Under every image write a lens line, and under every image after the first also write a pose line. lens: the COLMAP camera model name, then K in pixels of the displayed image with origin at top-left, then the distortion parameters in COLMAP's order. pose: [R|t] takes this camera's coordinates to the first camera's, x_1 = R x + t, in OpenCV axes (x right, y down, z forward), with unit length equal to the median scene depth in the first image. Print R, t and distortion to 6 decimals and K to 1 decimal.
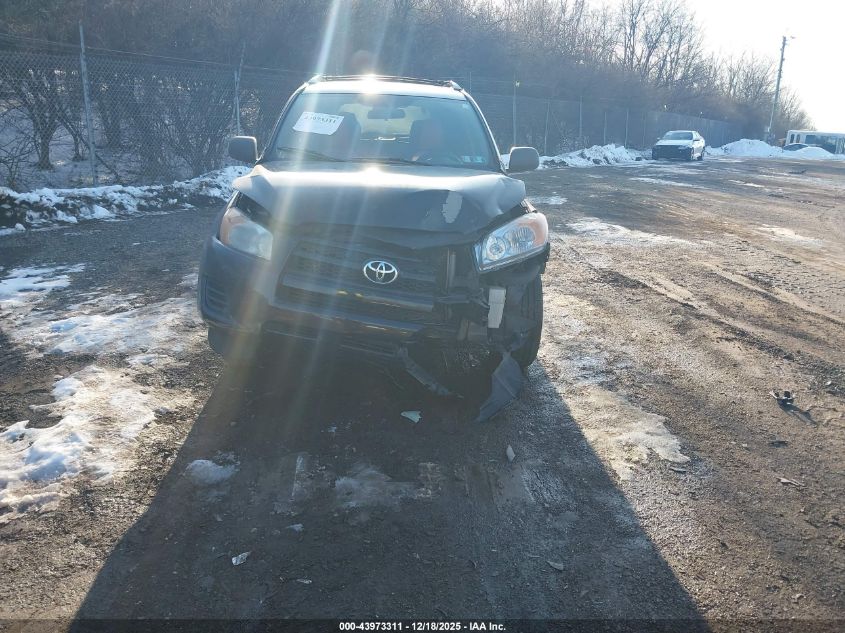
lens RADIAL K [[652.9, 0, 422.5], [0, 652.9, 316.5], [0, 0, 1]] dist [-0.006214, -0.006657]
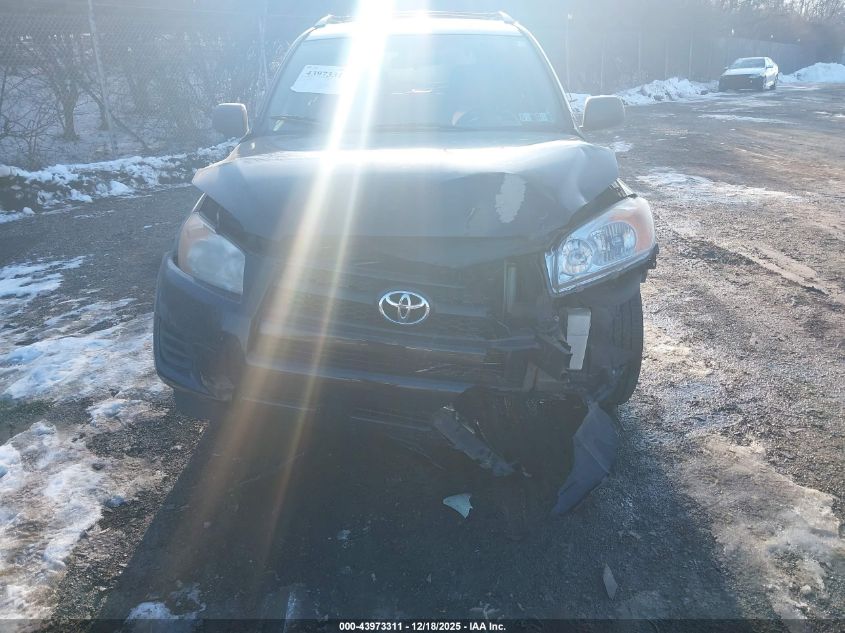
lens RADIAL K [[642.1, 0, 422.5], [0, 642.1, 316.5], [0, 0, 1]] dist [-0.008949, 0.003134]
pose [[0.996198, -0.028251, -0.082407, 0.004009], [0.034990, 0.996058, 0.081511, -0.060331], [0.079780, -0.084084, 0.993260, 0.190287]]
